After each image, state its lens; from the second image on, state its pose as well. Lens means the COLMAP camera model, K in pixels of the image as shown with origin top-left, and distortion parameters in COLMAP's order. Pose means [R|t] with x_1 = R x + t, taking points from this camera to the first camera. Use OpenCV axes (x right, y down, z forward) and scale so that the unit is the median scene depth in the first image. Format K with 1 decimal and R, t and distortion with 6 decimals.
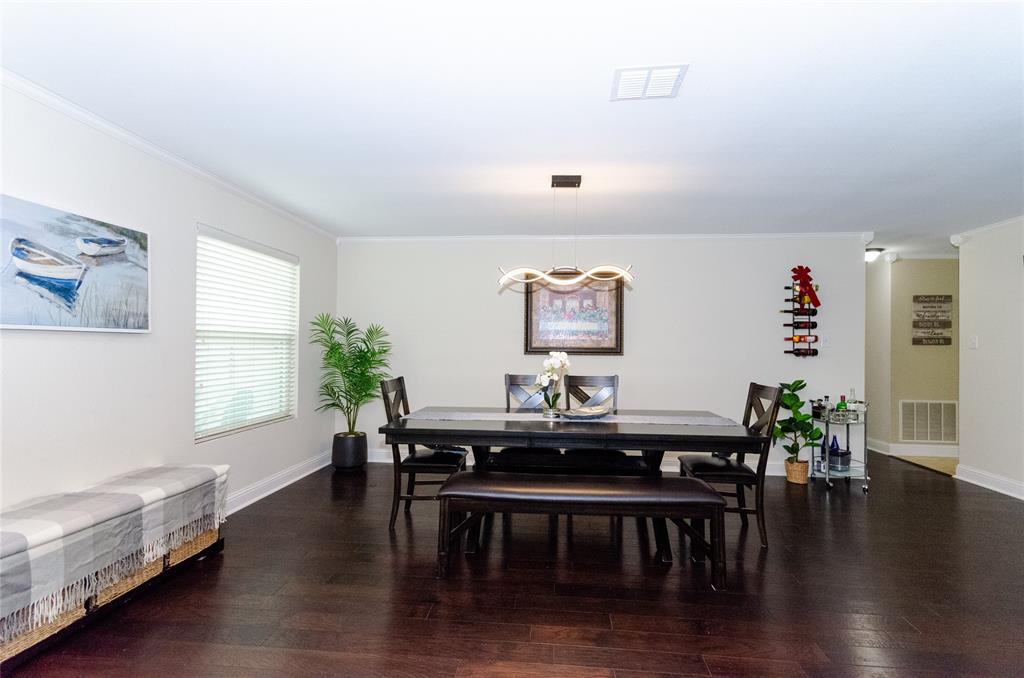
lens RADIAL K [[459.6, 0, 514.3], [0, 459.6, 341.3], [0, 0, 1]] dist [0.001739, 0.000495]
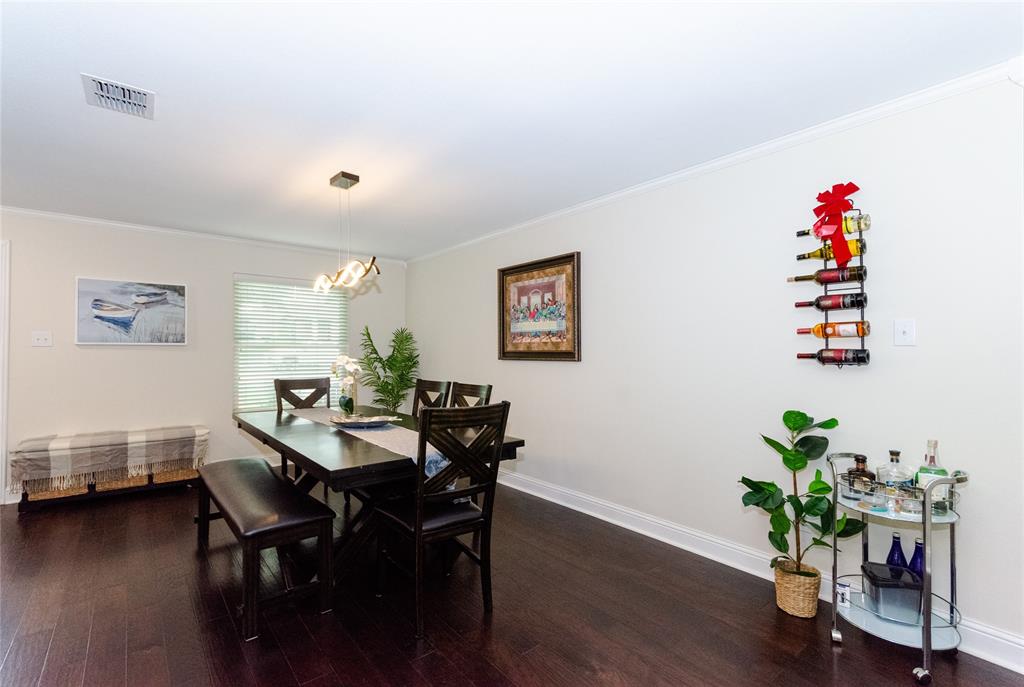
lens RADIAL K [[456.0, 0, 510.4], [0, 456.0, 348.2], [0, 0, 1]] dist [-0.001842, -0.000096]
pose [[0.704087, -0.014721, -0.709961, 1.242306], [0.014247, 0.999877, -0.006603, 0.021906], [0.709971, -0.005466, 0.704210, 0.687121]]
